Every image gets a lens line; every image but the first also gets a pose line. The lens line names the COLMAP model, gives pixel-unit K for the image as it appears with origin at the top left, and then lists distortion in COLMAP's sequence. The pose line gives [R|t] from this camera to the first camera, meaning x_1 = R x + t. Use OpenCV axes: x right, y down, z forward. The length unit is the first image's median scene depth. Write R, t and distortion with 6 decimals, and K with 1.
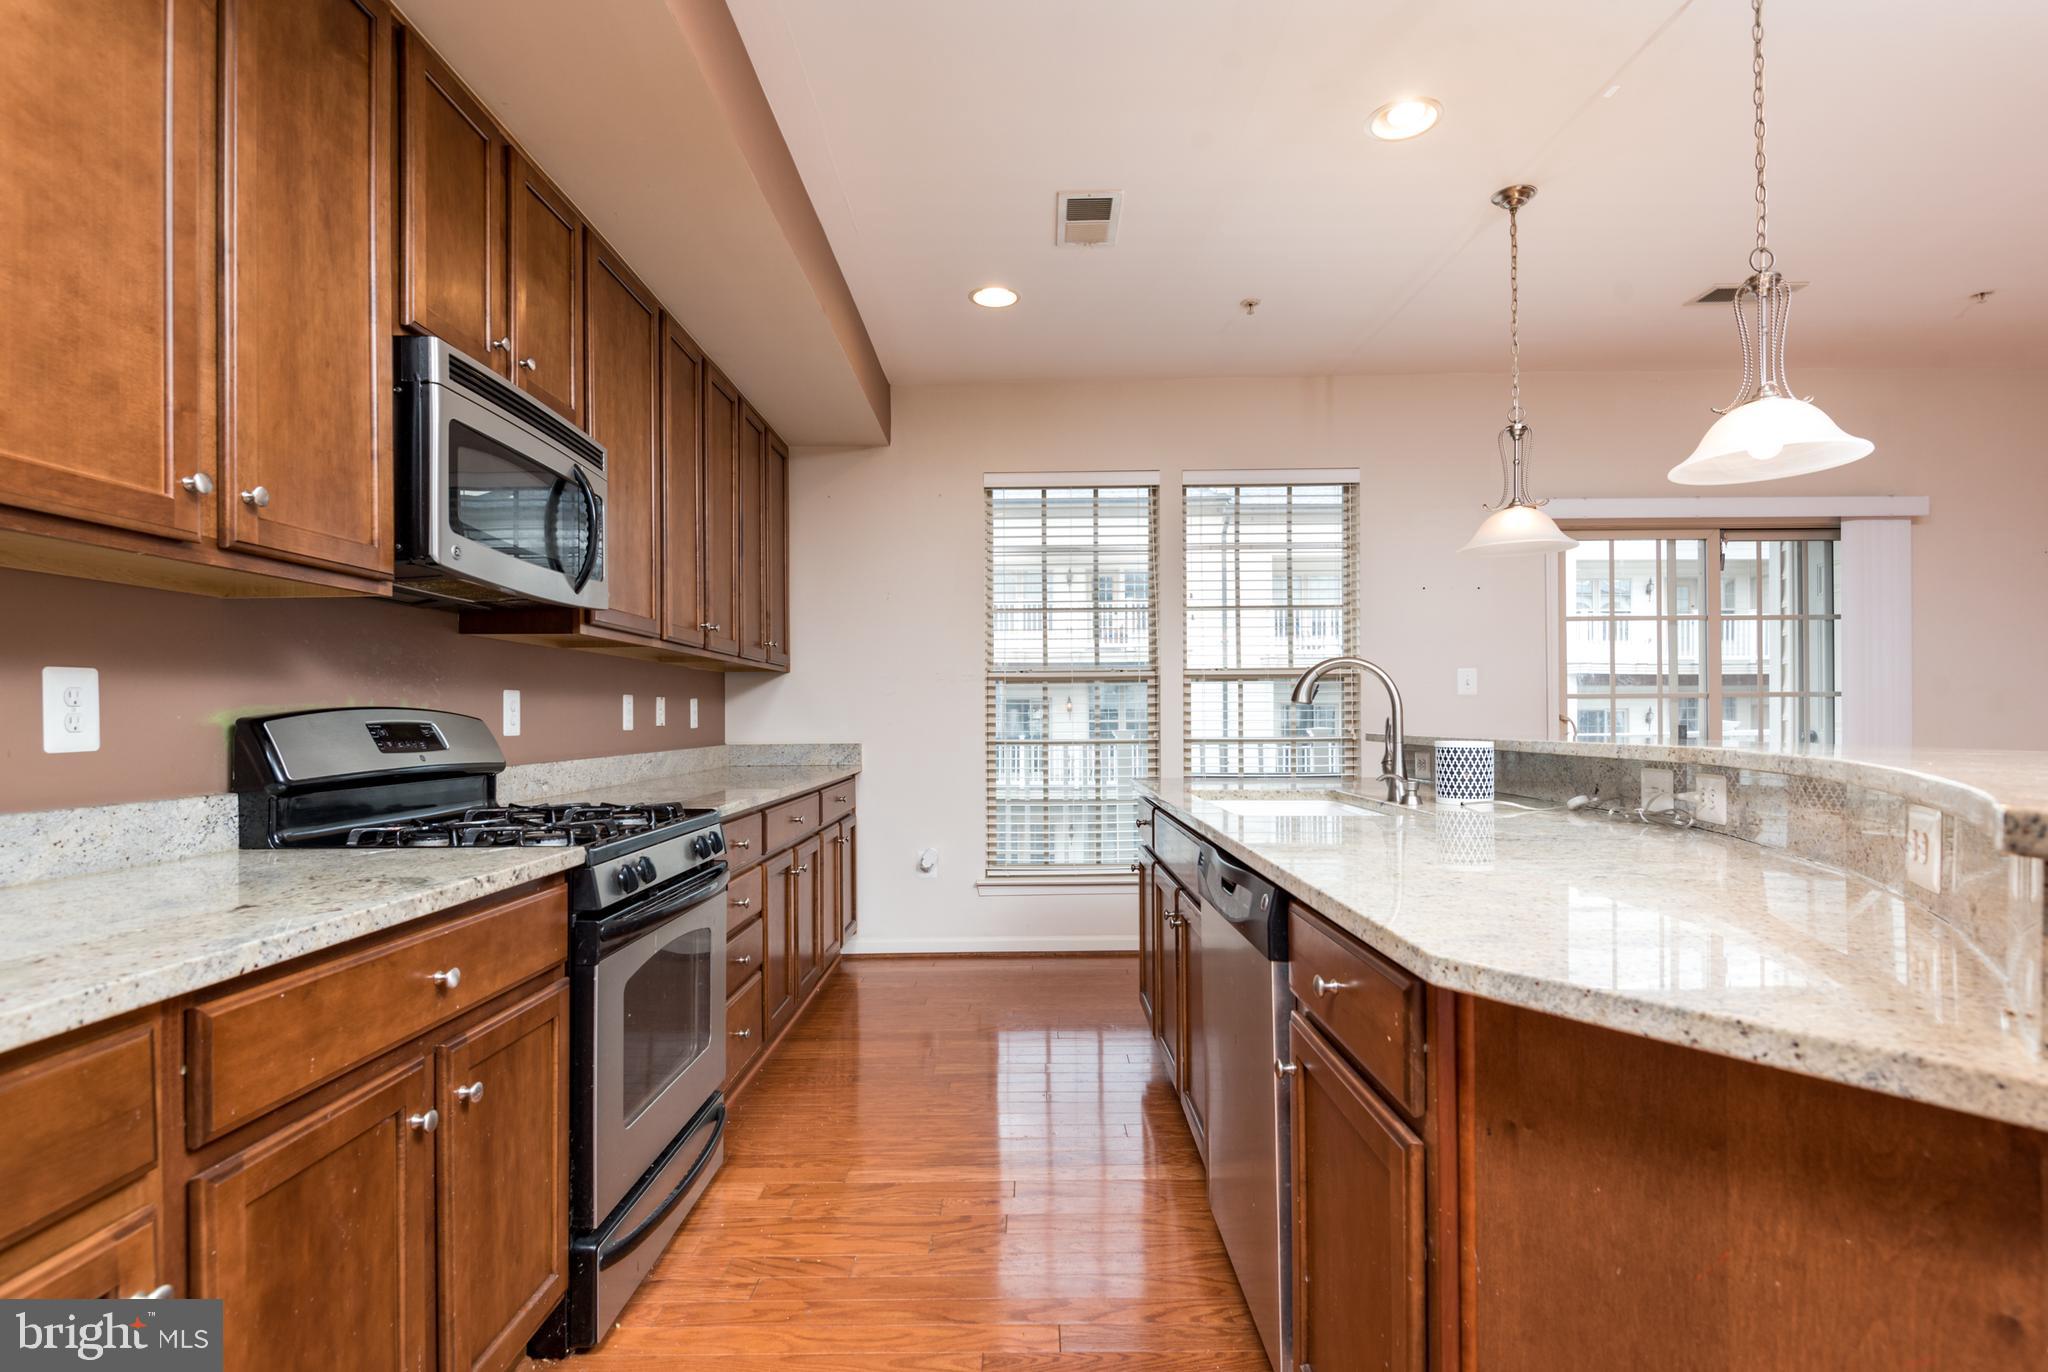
lens RADIAL K [[1025.7, 0, 1026.9], [0, 1025.7, 713.0], [0, 0, 1]] dist [0.014200, -0.017559]
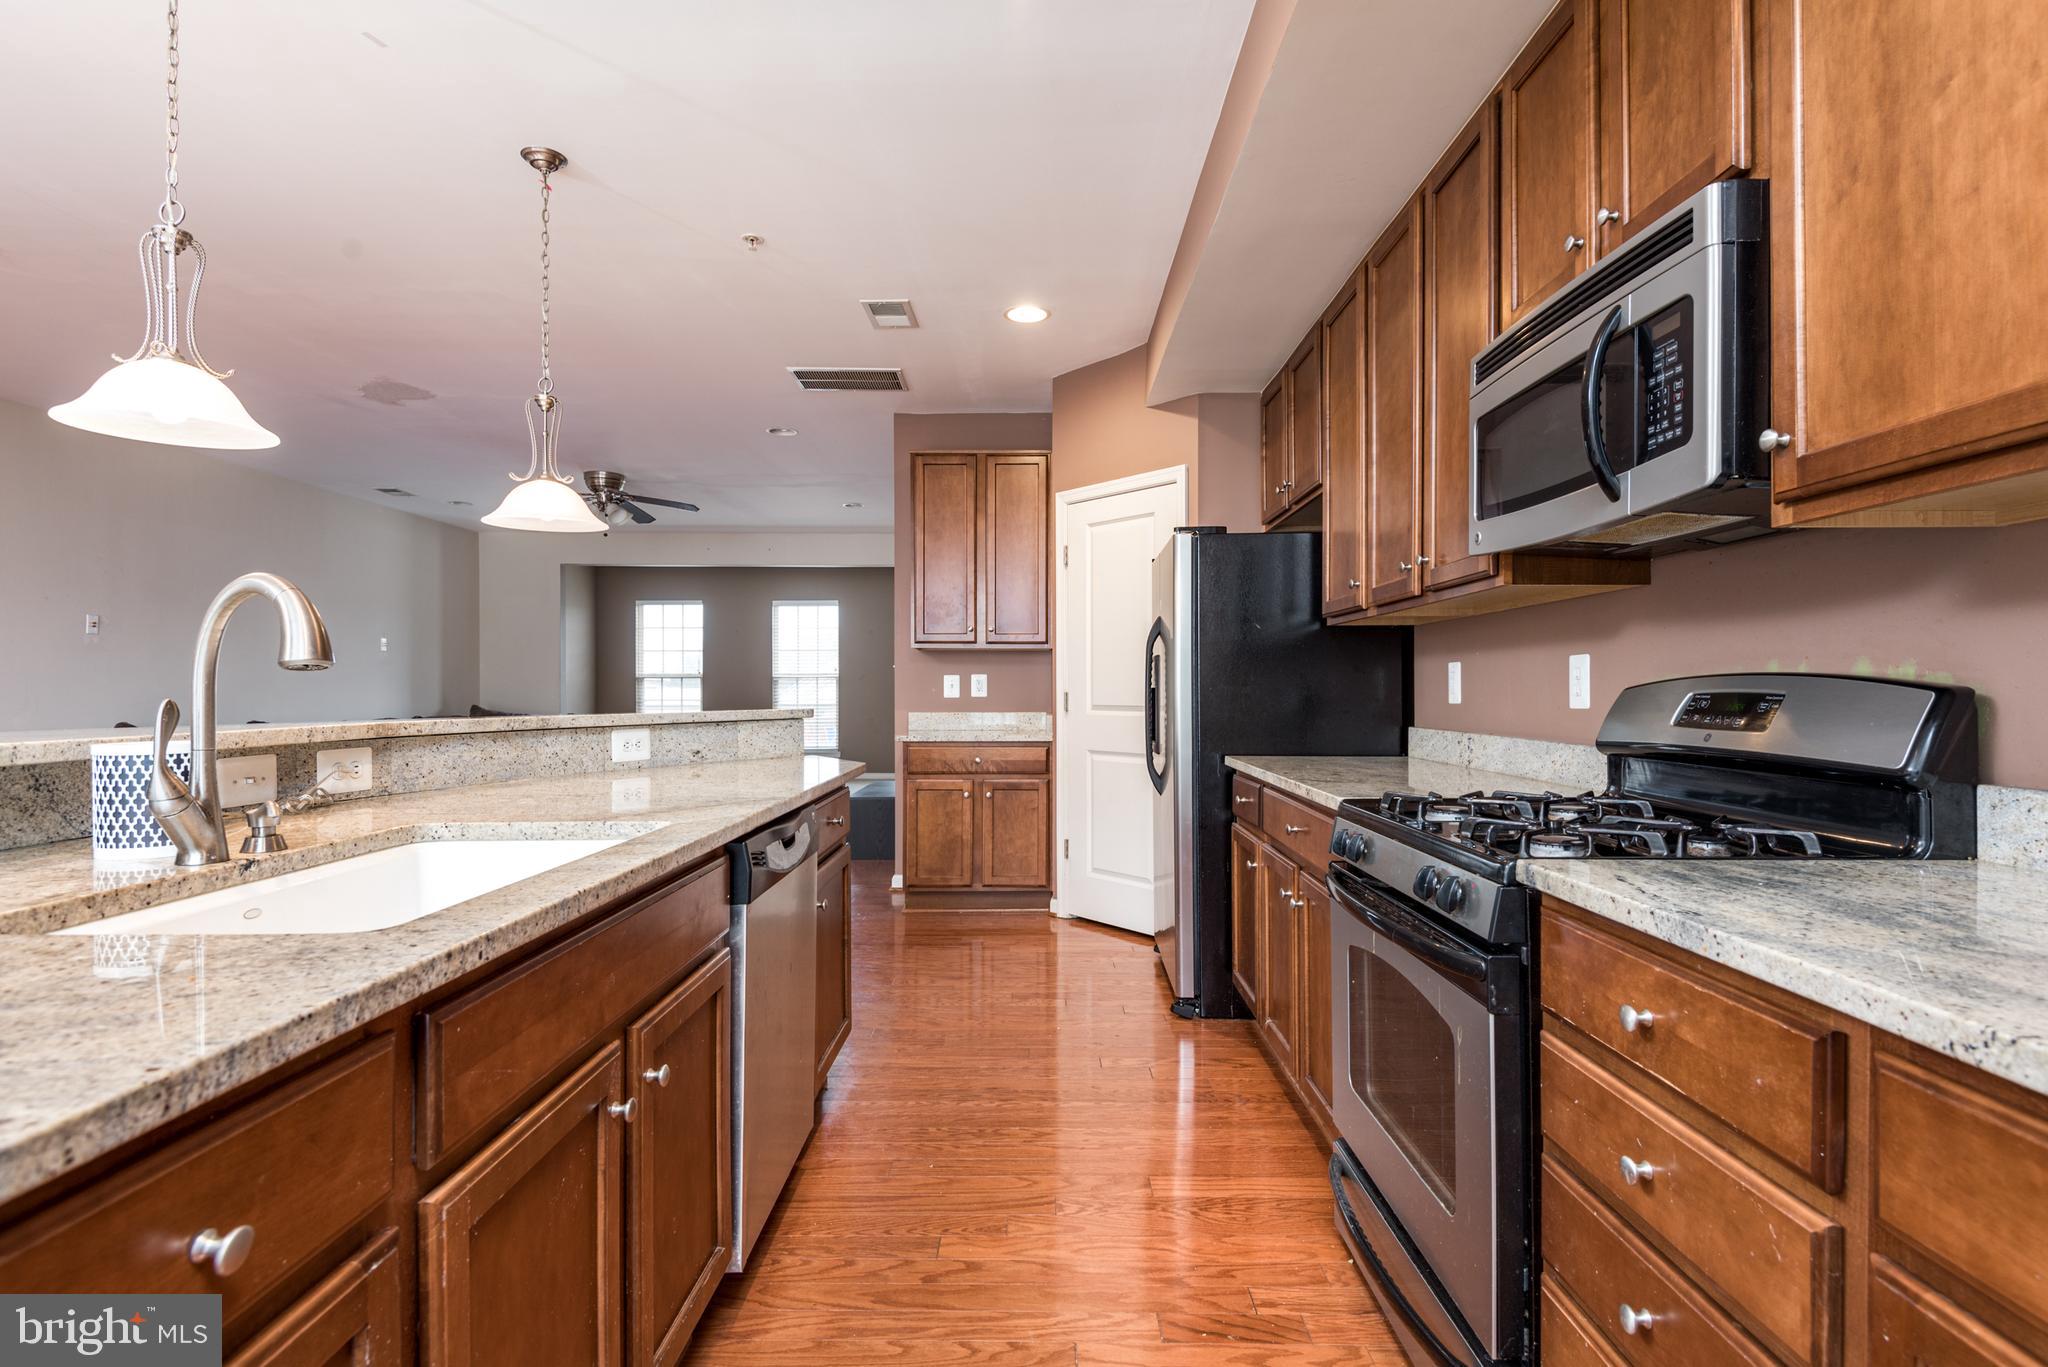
lens RADIAL K [[999.0, 0, 1032.0], [0, 999.0, 684.9], [0, 0, 1]] dist [0.027021, 0.000007]
pose [[-0.999947, 0.010202, -0.001627, -0.069656], [0.010216, 0.999909, -0.008829, 0.004392], [0.001537, -0.008845, -0.999960, 2.068466]]
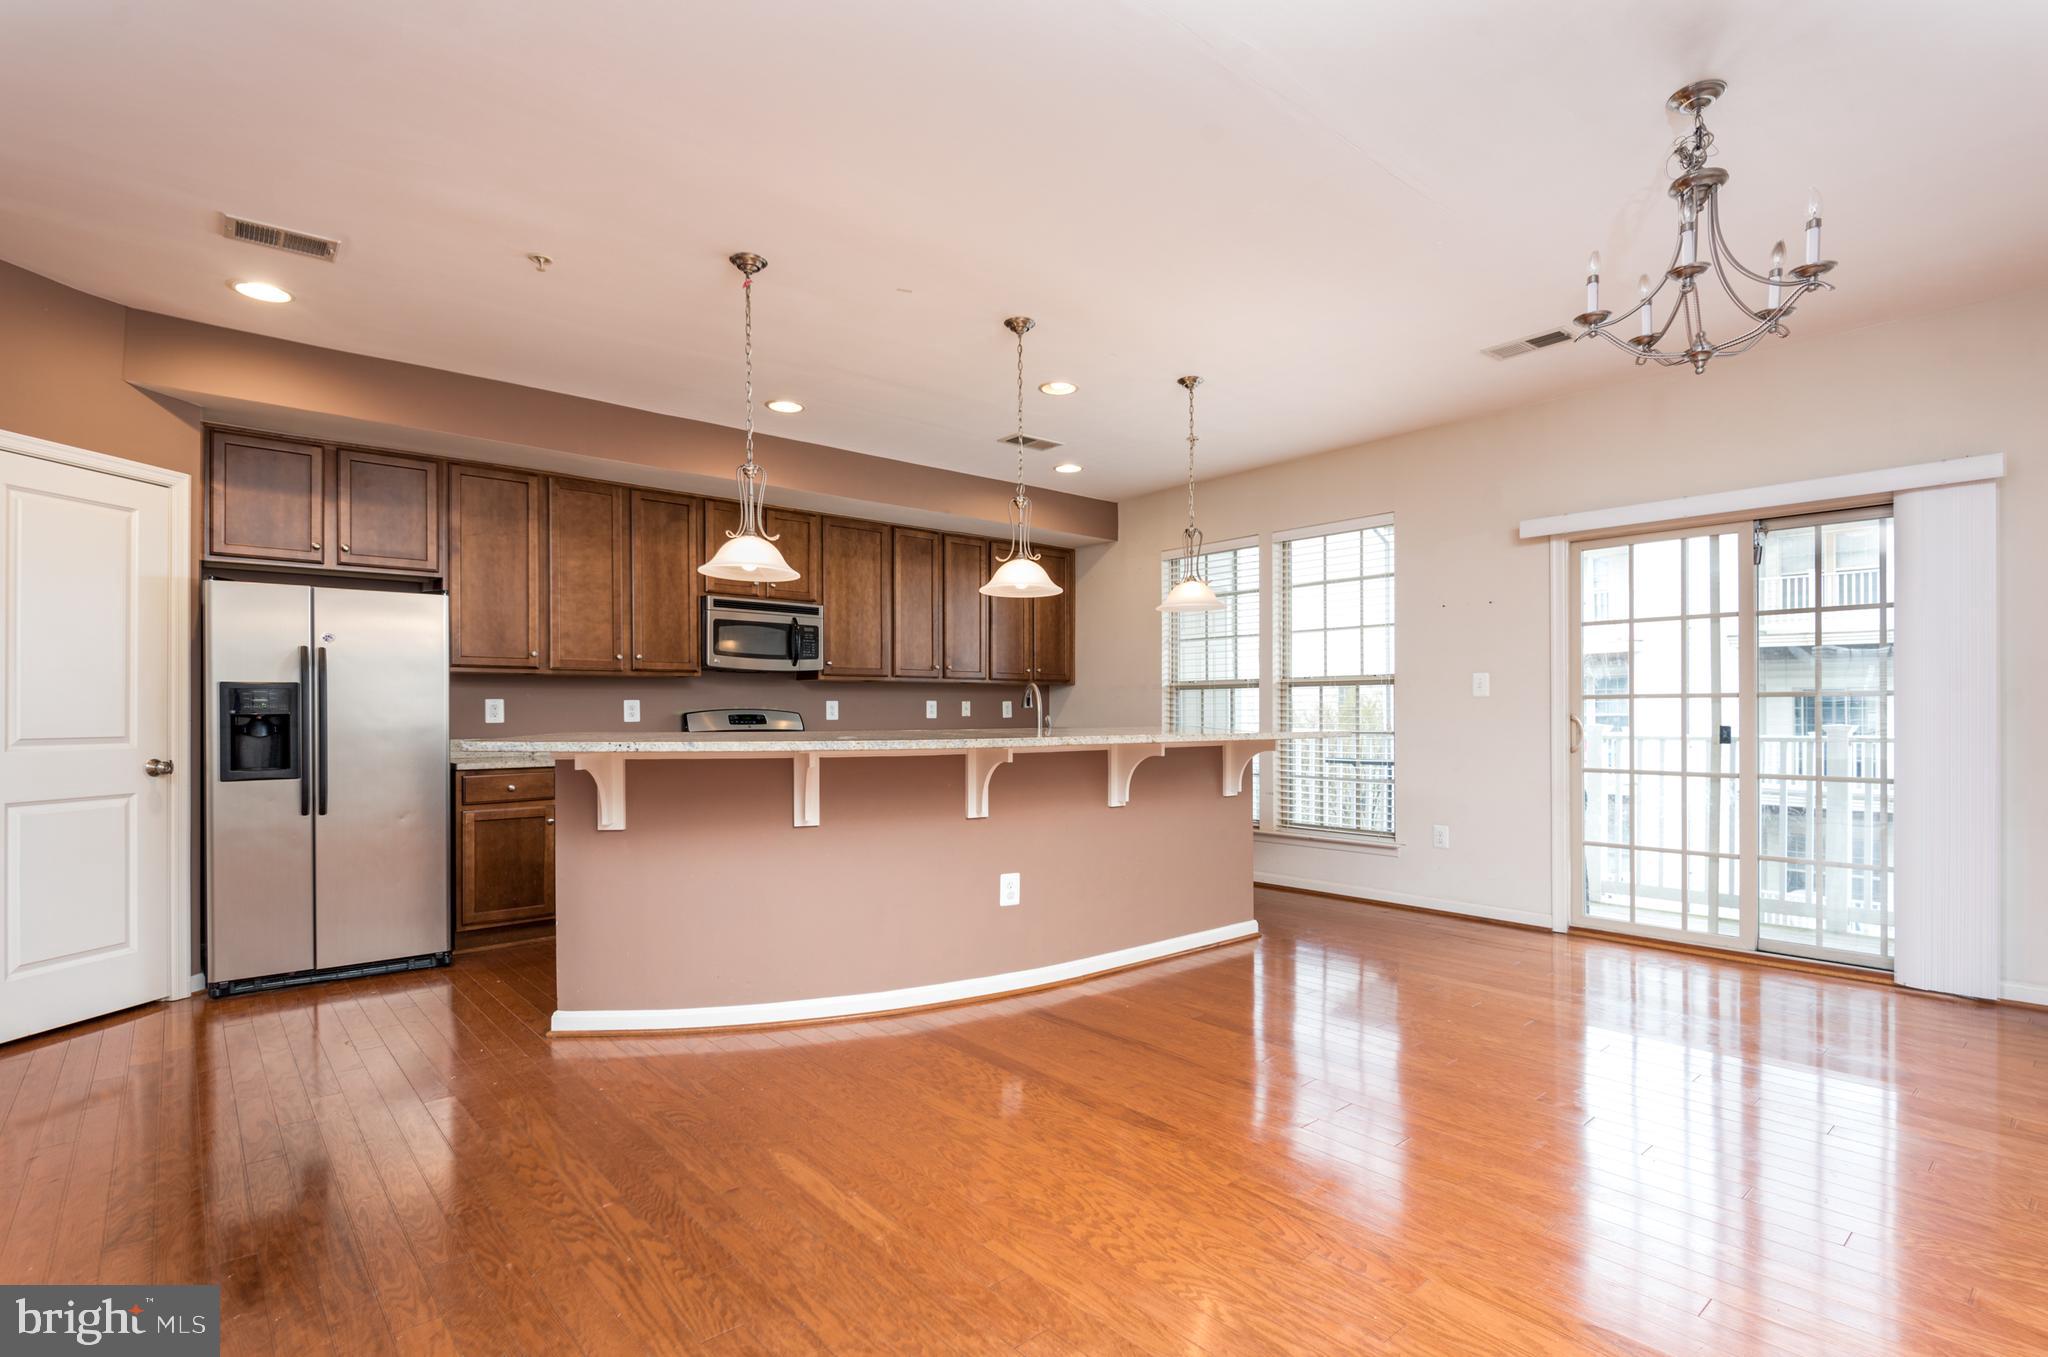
lens RADIAL K [[978.9, 0, 1034.1], [0, 978.9, 709.6], [0, 0, 1]] dist [0.000286, -0.001652]
pose [[0.656193, 0.006525, -0.754565, 2.340798], [0.000647, 0.999957, 0.009210, -0.033588], [0.754593, -0.006531, 0.656160, -0.236071]]
